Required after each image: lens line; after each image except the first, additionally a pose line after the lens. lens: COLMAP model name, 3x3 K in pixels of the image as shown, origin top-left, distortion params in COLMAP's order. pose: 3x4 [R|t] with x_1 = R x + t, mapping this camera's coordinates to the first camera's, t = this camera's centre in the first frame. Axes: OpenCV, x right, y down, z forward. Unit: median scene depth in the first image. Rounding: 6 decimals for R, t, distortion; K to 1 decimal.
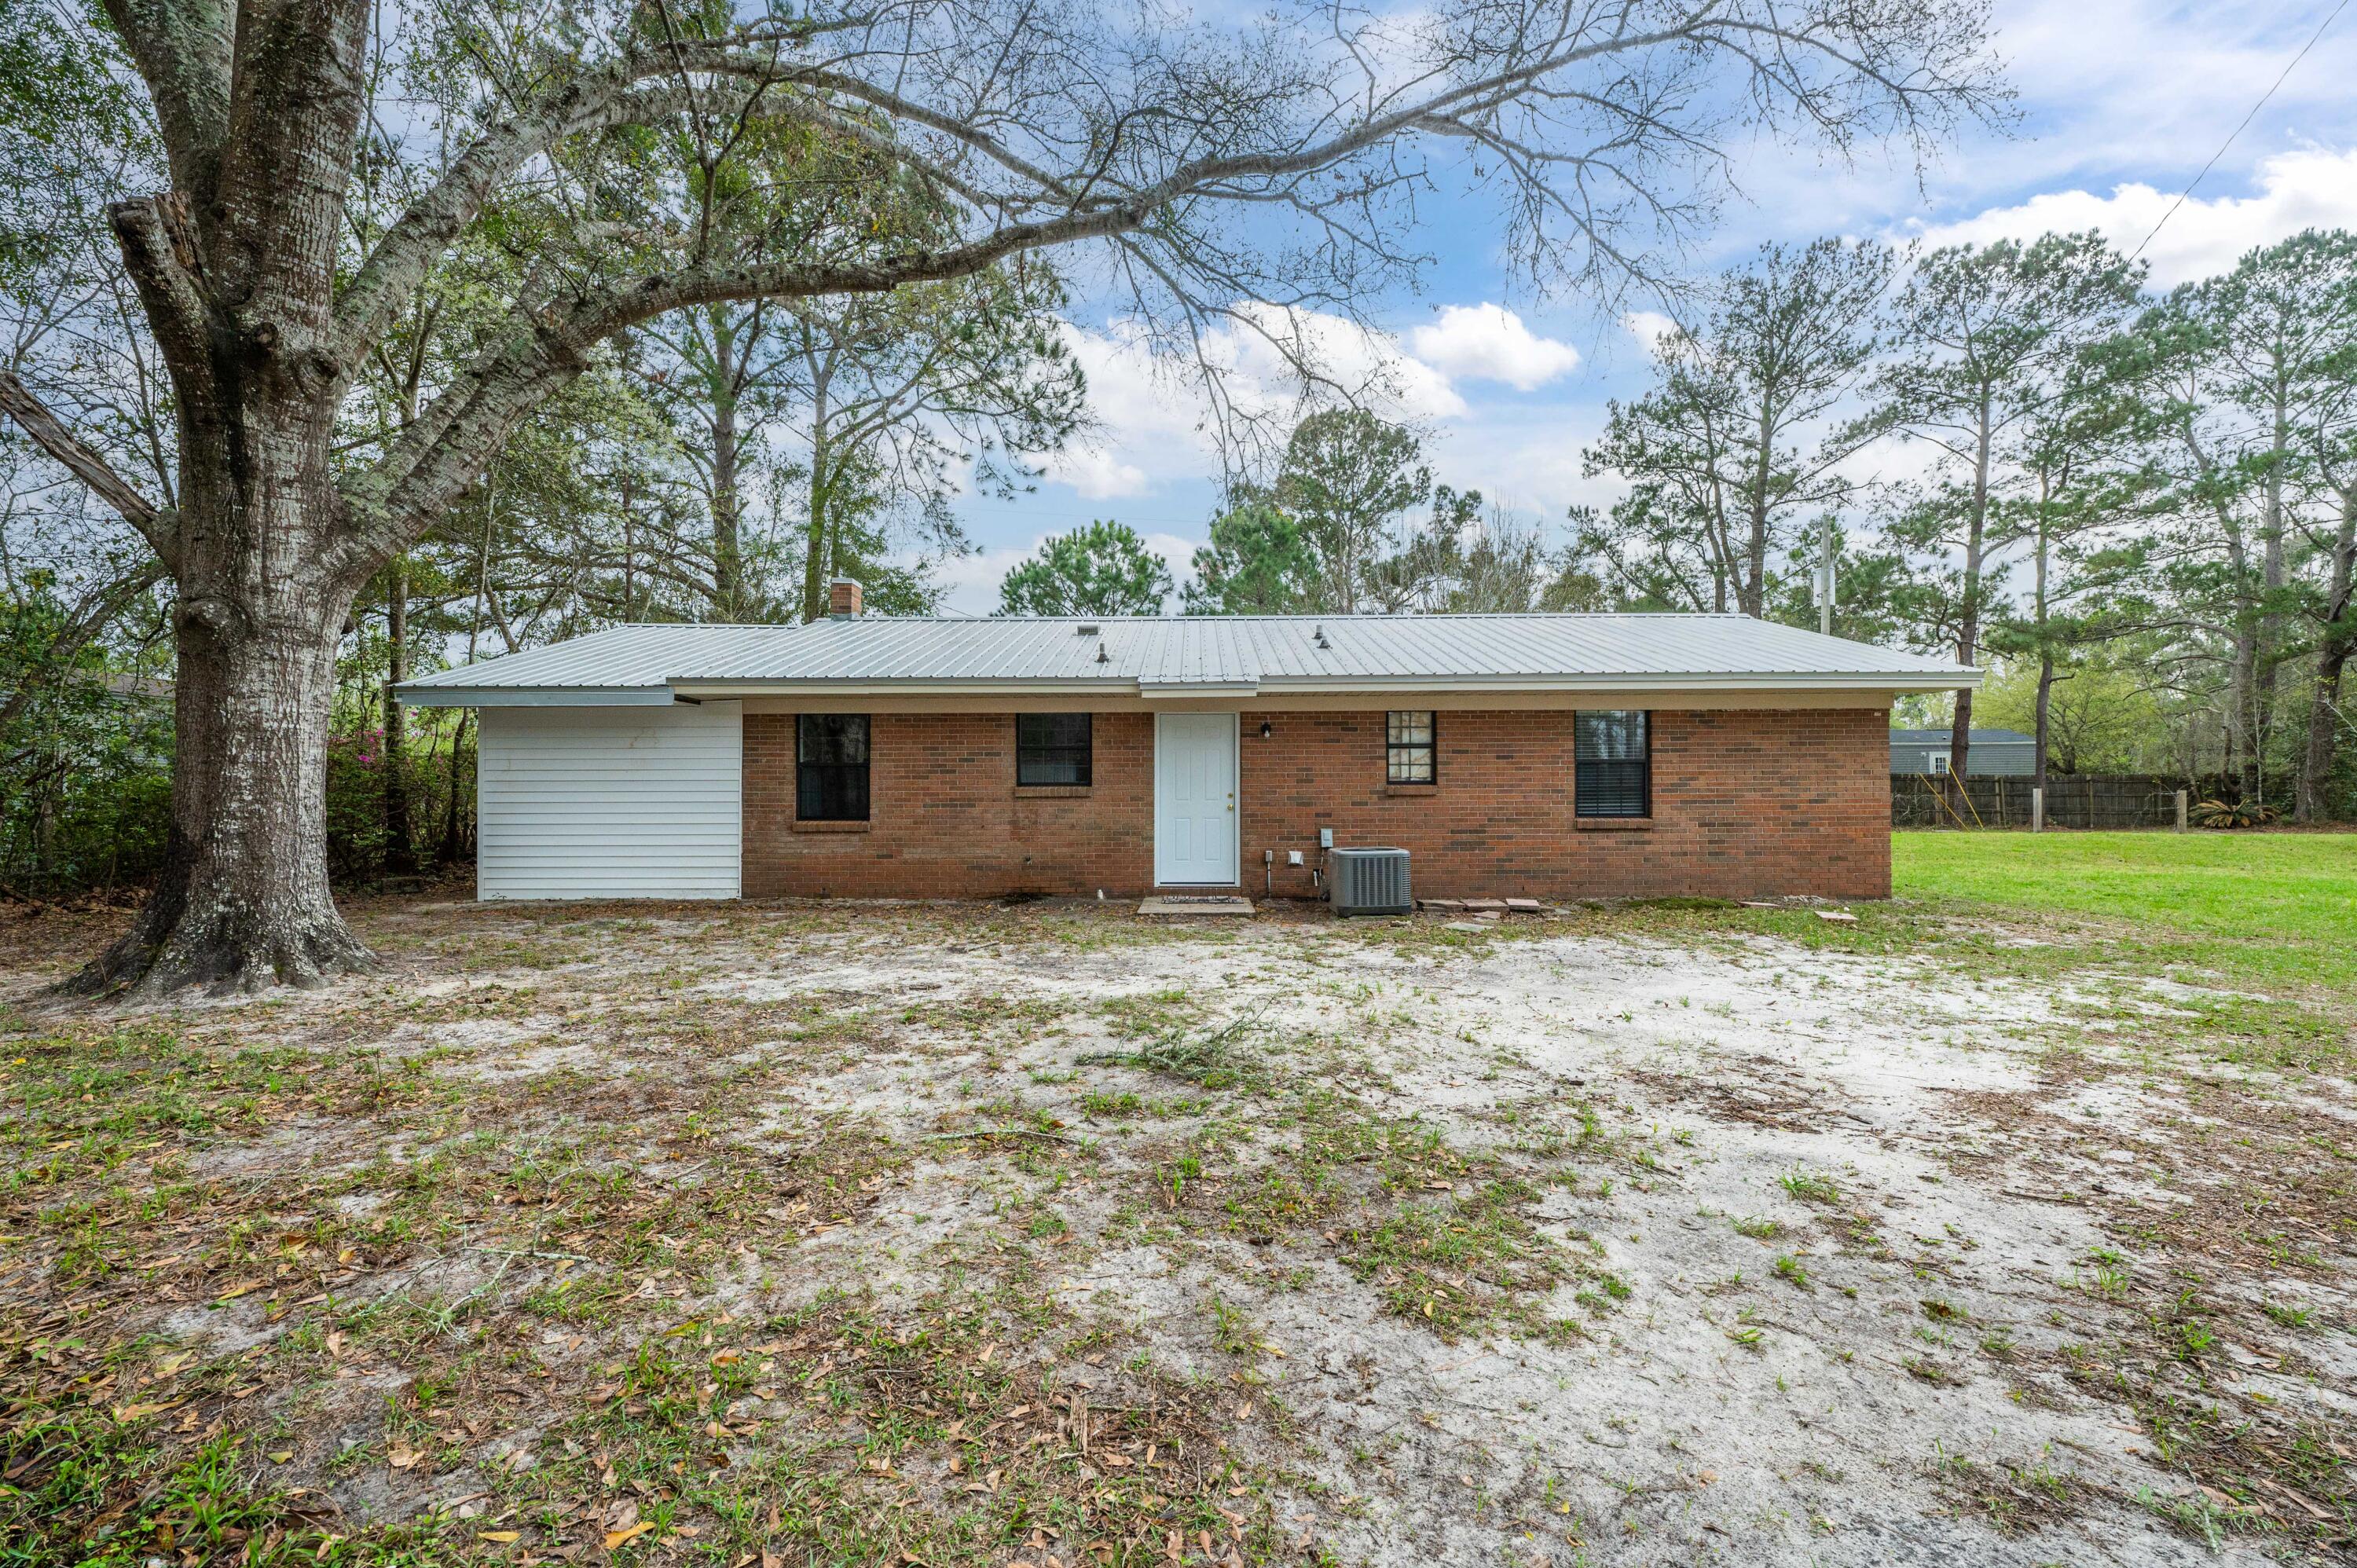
lens RADIAL K [[964.5, 0, 1186.0], [0, 964.5, 799.9], [0, 0, 1]] dist [0.002182, 0.000634]
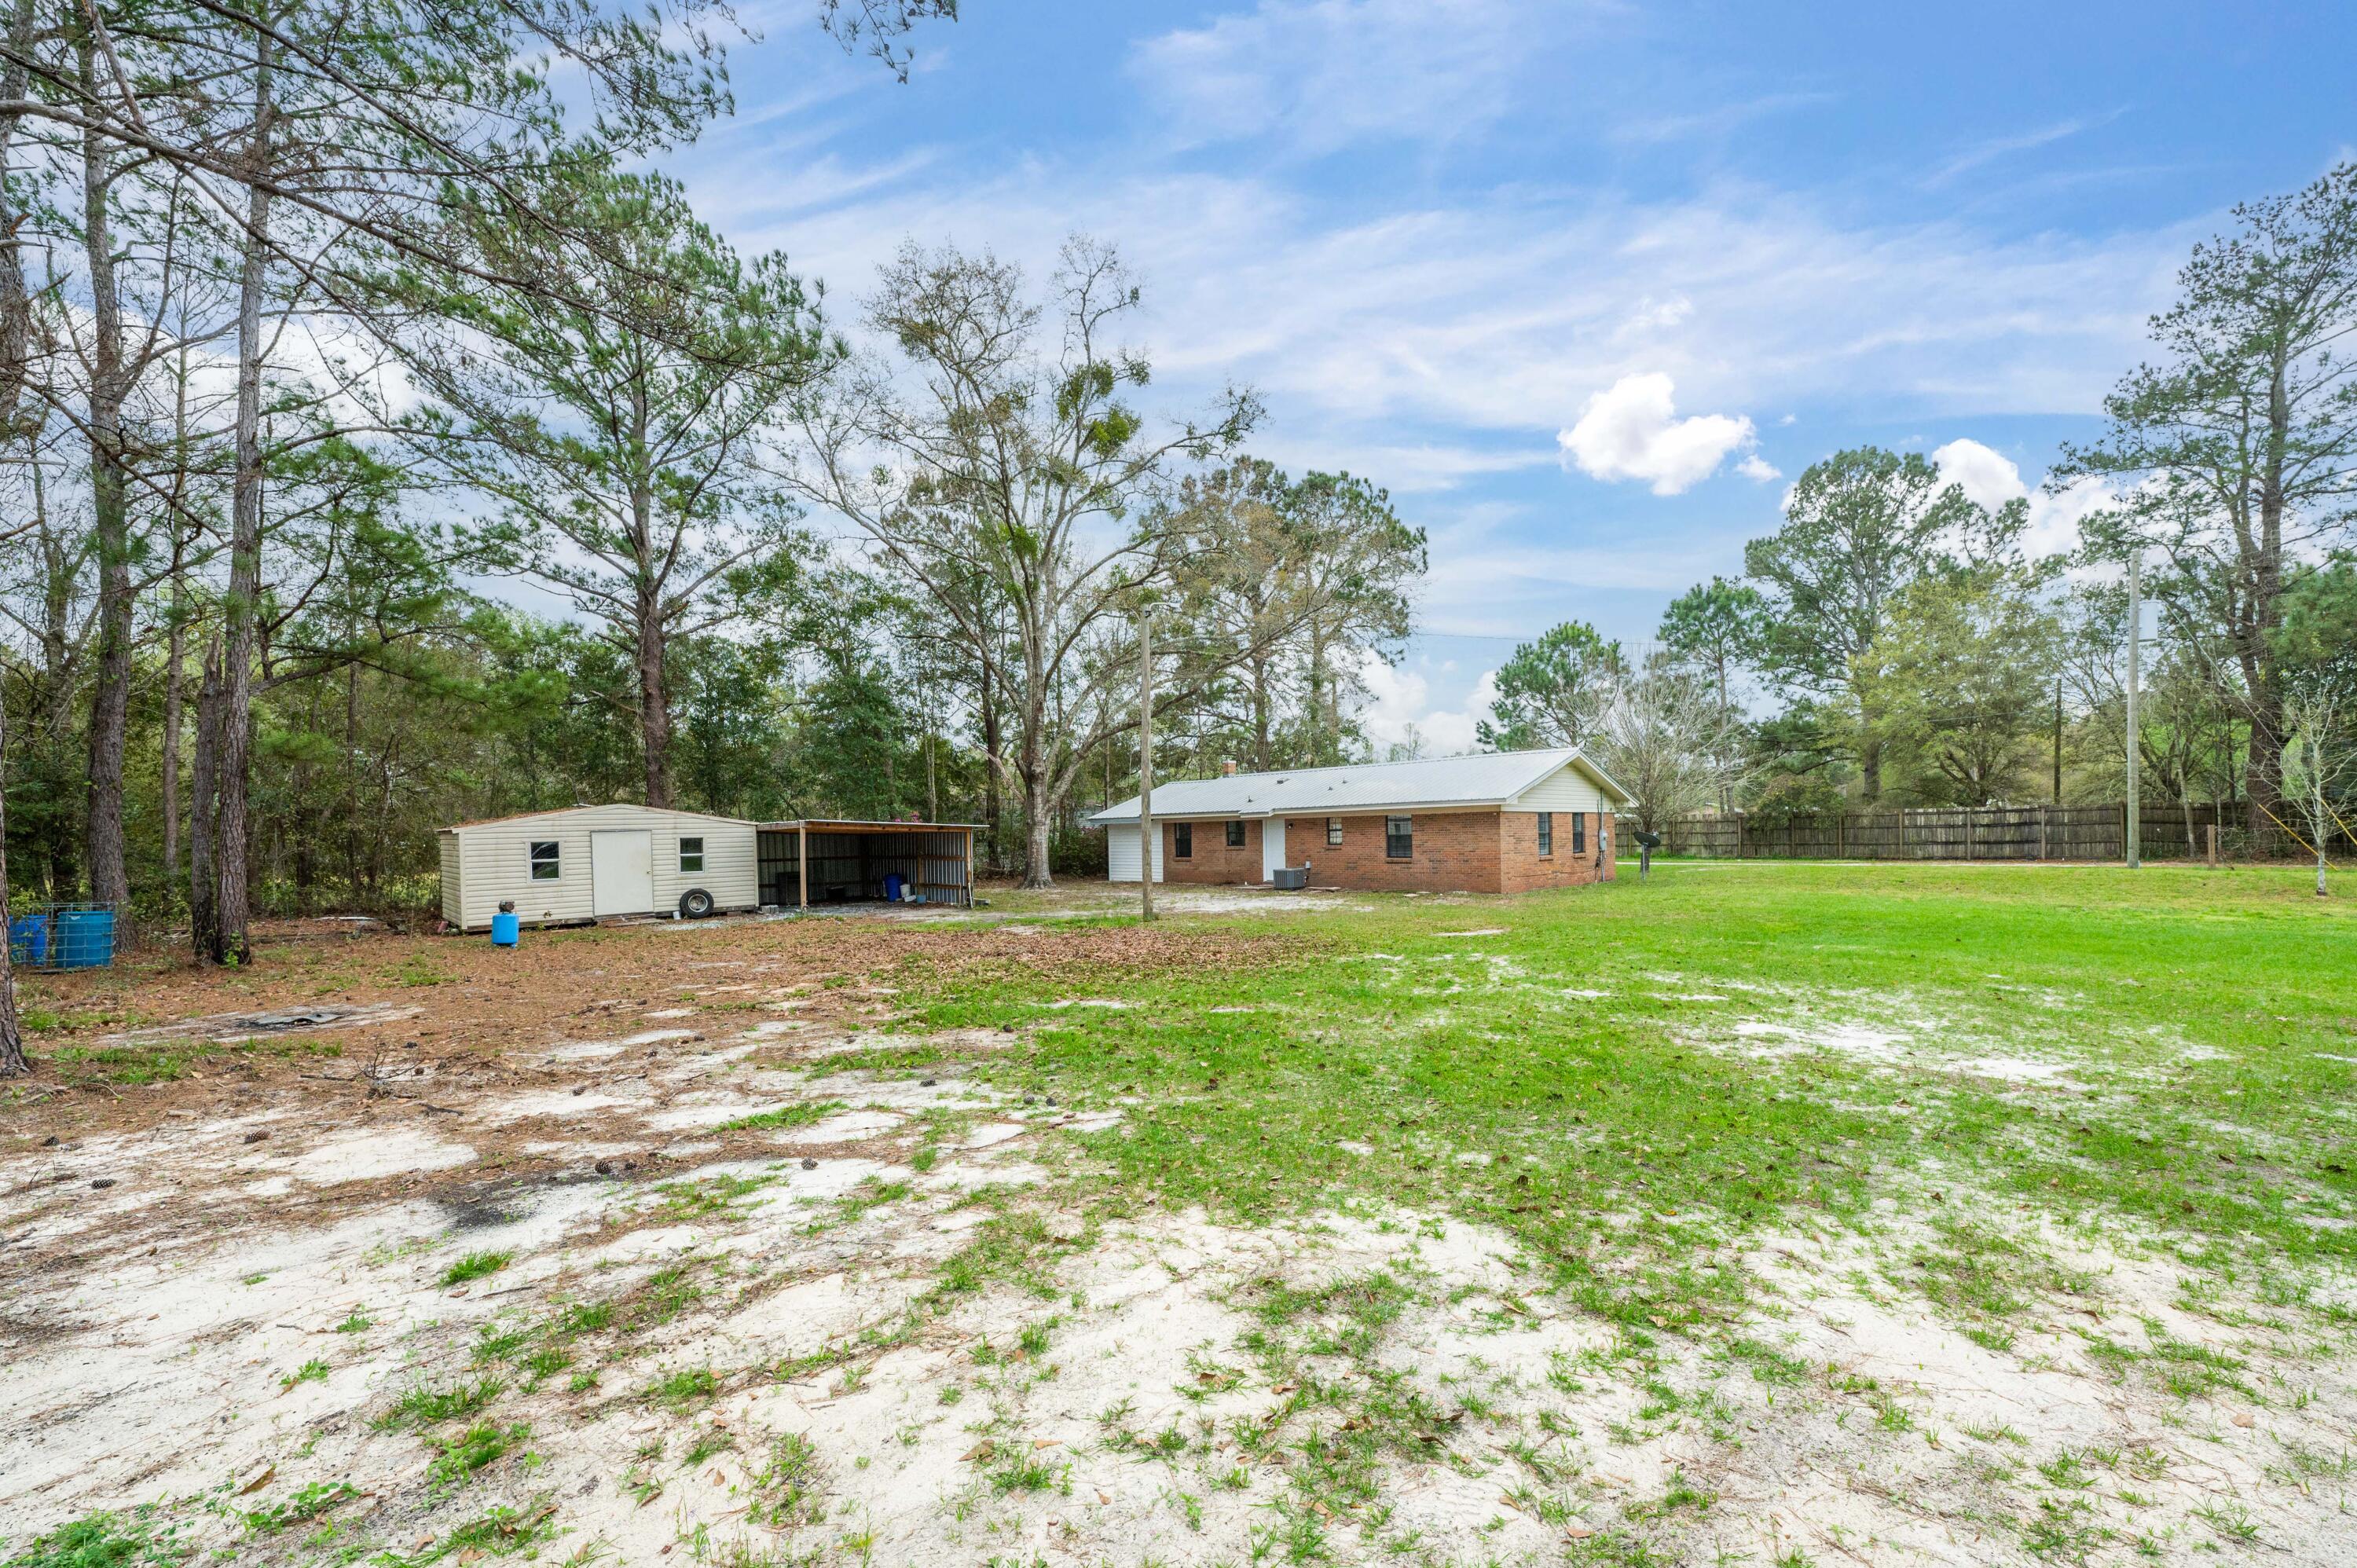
lens RADIAL K [[932.9, 0, 1218.2], [0, 932.9, 835.3], [0, 0, 1]] dist [0.001151, 0.000136]
pose [[0.744250, -0.012879, -0.667777, 1.747377], [0.019270, 0.999812, 0.002194, -0.054769], [0.667623, -0.014501, 0.744358, -1.172452]]
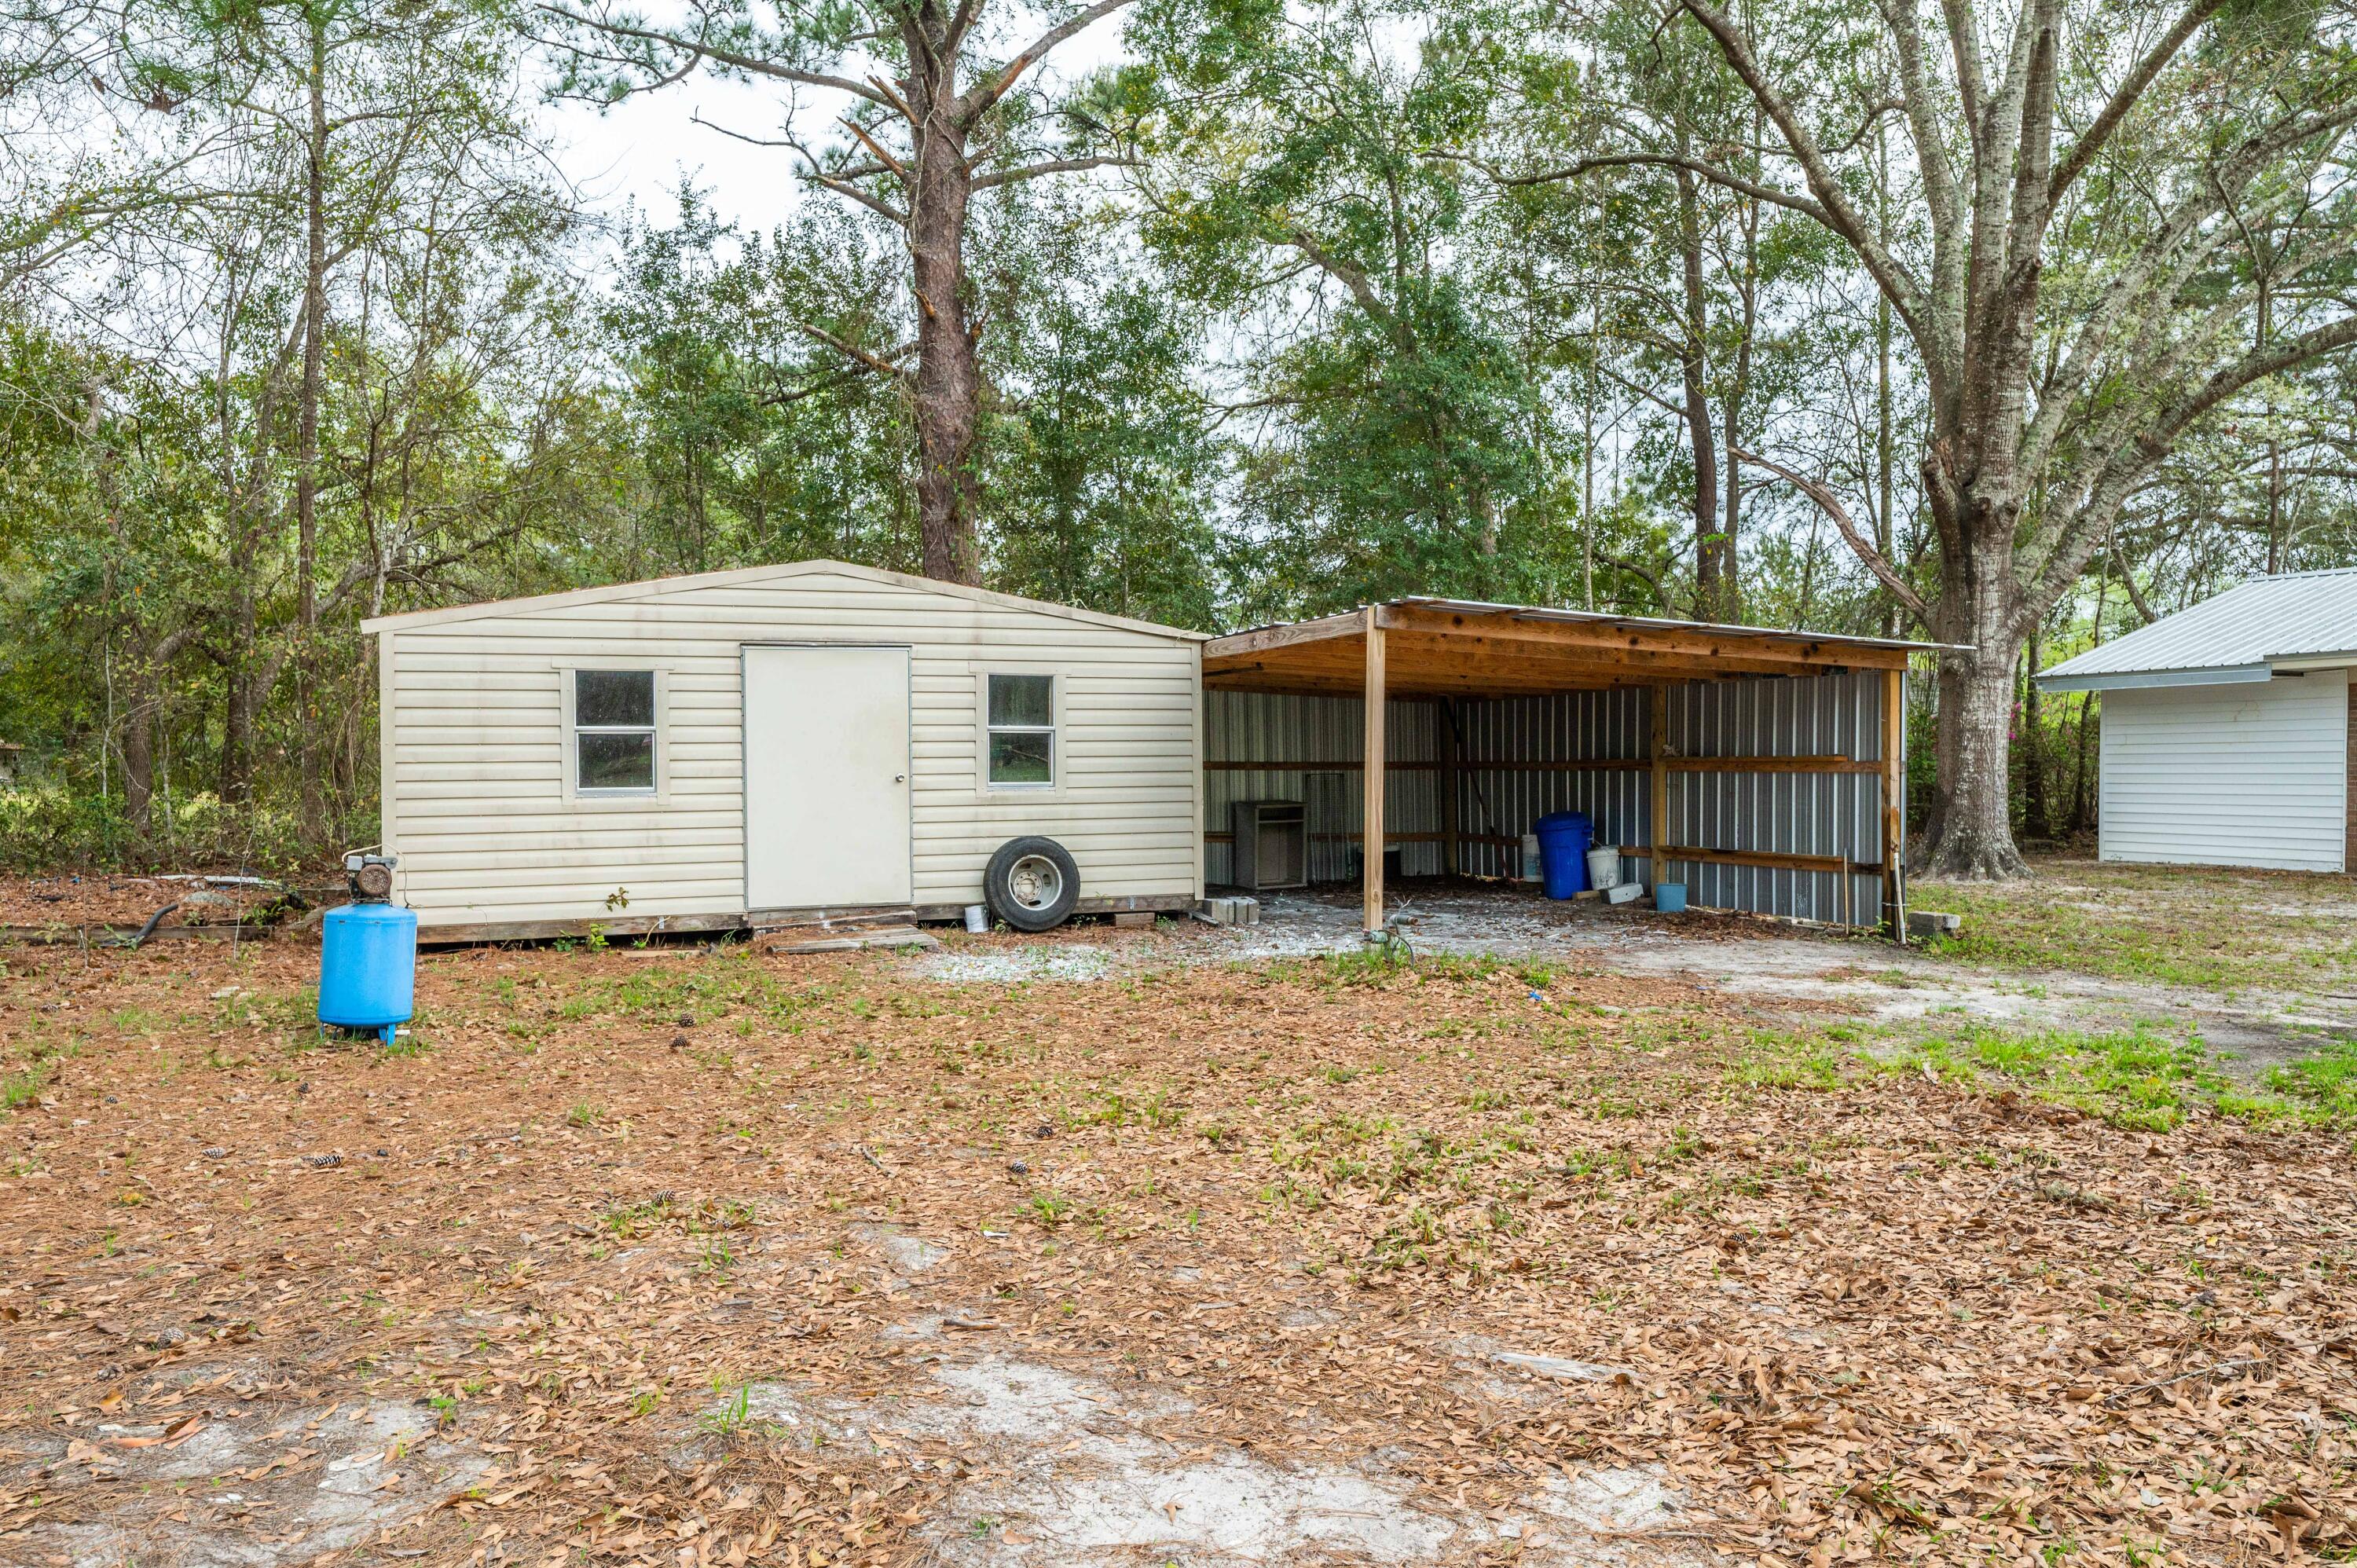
lens RADIAL K [[1657.6, 0, 1178.5], [0, 1657.6, 784.0], [0, 0, 1]] dist [-0.007743, 0.001226]
pose [[0.409488, 0.009628, -0.912265, 0.598760], [-0.001392, 0.999950, 0.009929, -0.002528], [0.912315, -0.002796, 0.409481, -0.786034]]
